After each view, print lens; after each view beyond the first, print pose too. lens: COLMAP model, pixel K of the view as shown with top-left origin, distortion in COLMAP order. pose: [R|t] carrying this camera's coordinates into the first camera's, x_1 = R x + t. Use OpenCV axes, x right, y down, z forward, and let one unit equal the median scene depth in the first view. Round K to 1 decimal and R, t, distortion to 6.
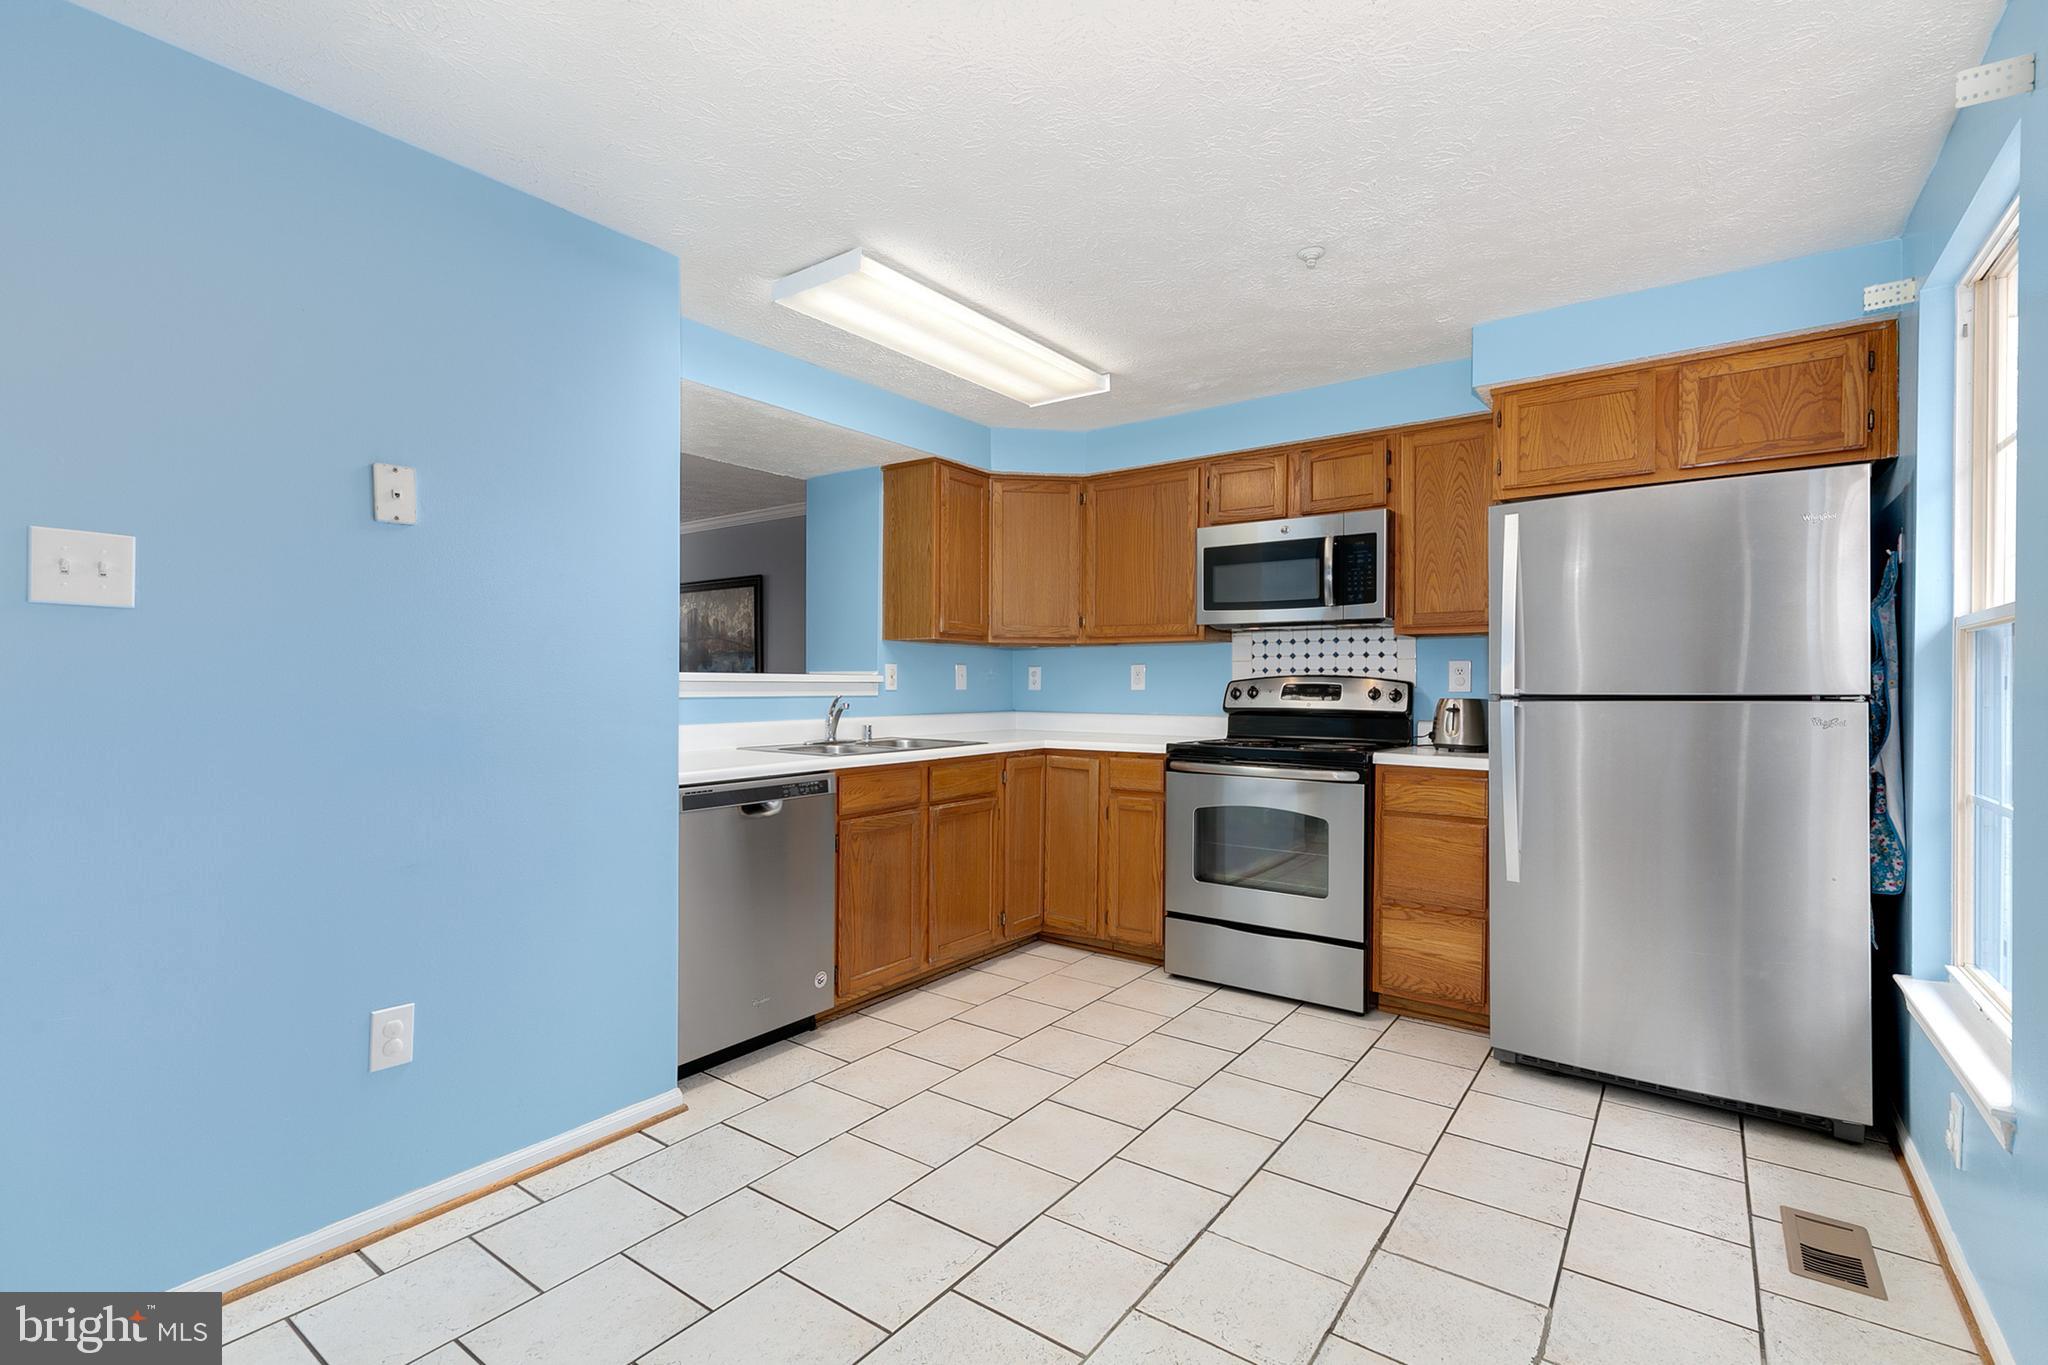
lens RADIAL K [[925.5, 0, 1015.3], [0, 925.5, 691.1], [0, 0, 1]] dist [0.010899, -0.003724]
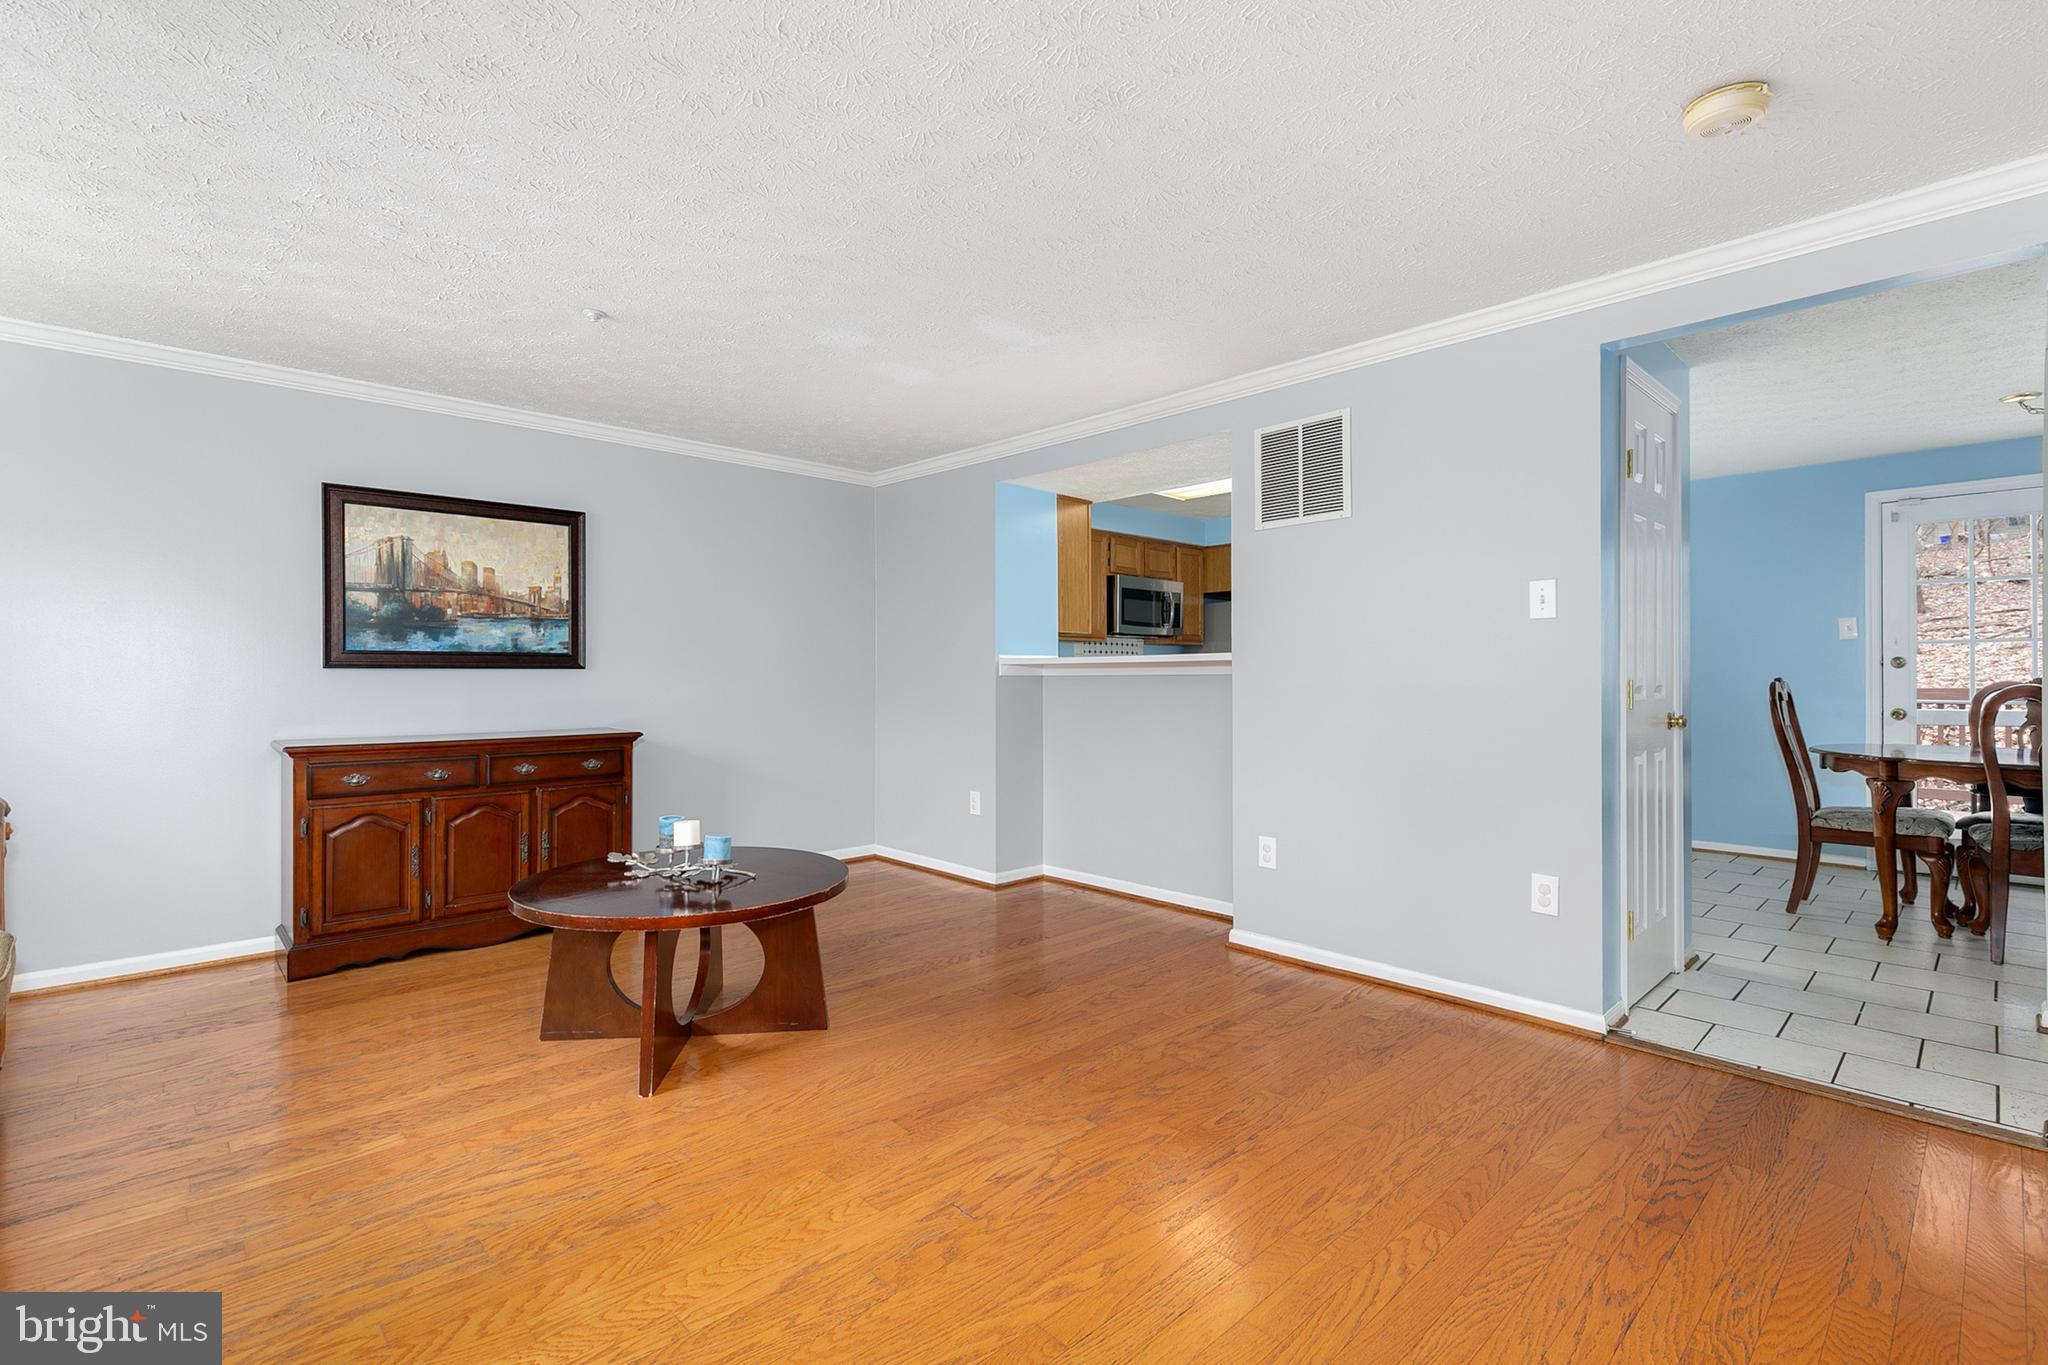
lens RADIAL K [[925.5, 0, 1020.9], [0, 925.5, 682.7], [0, 0, 1]] dist [0.010899, -0.003724]
pose [[0.169657, -0.011837, 0.985432, -1.778613], [0.009573, 0.999900, 0.010363, 0.003136], [-0.985457, 0.007676, 0.169753, 1.051365]]
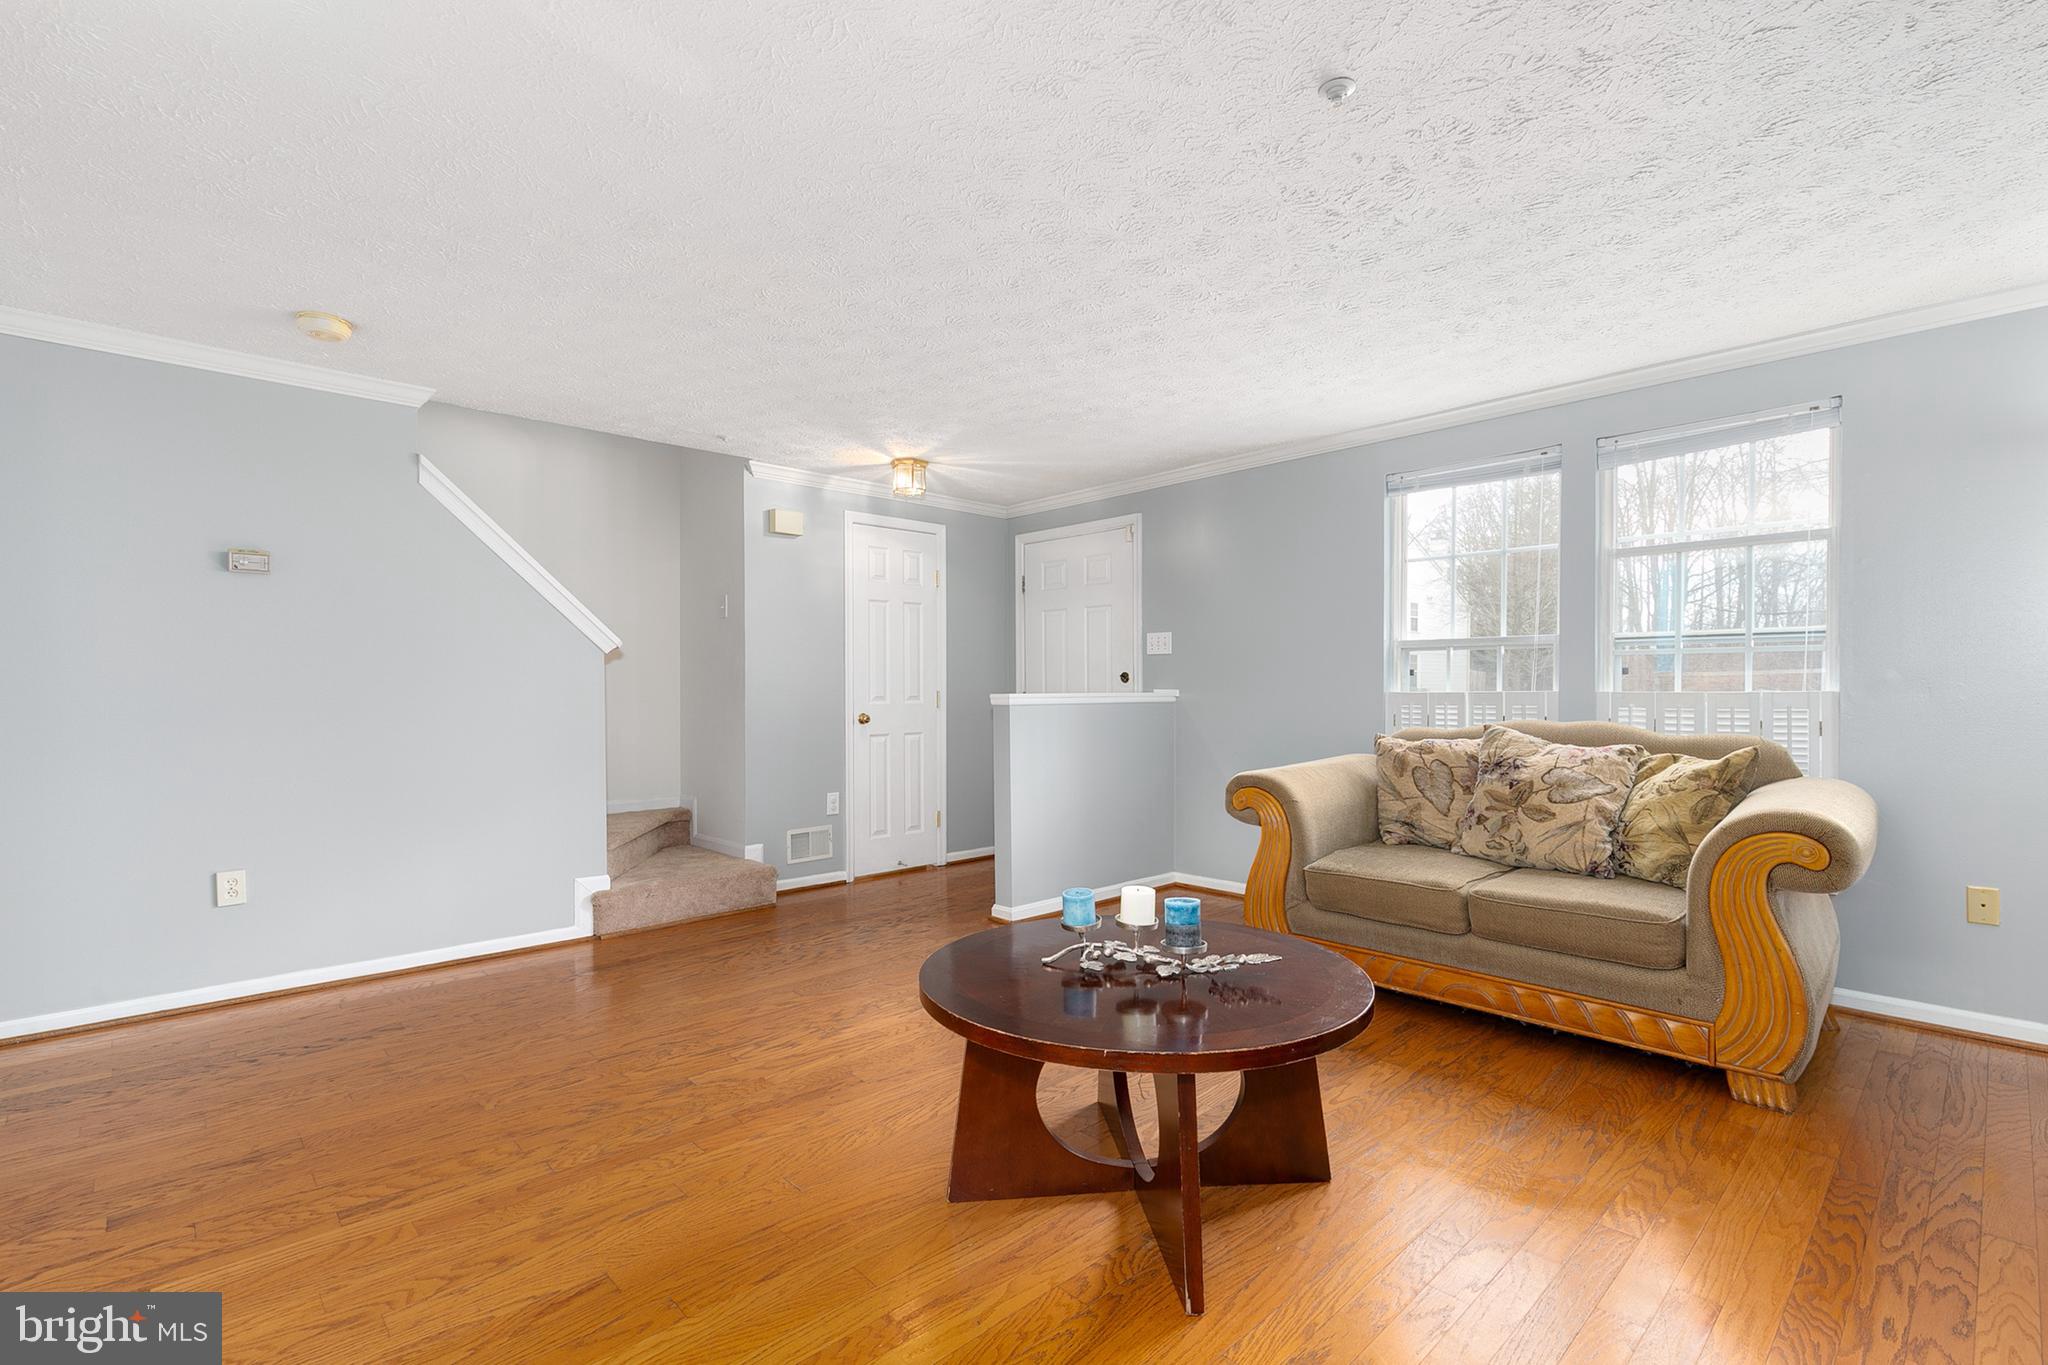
lens RADIAL K [[925.5, 0, 1005.1], [0, 925.5, 698.2], [0, 0, 1]] dist [0.010899, -0.003724]
pose [[-0.188137, 0.007226, -0.982116, -0.313815], [-0.006063, 0.999945, 0.008518, 0.004126], [0.982124, 0.007557, -0.188083, 1.547293]]
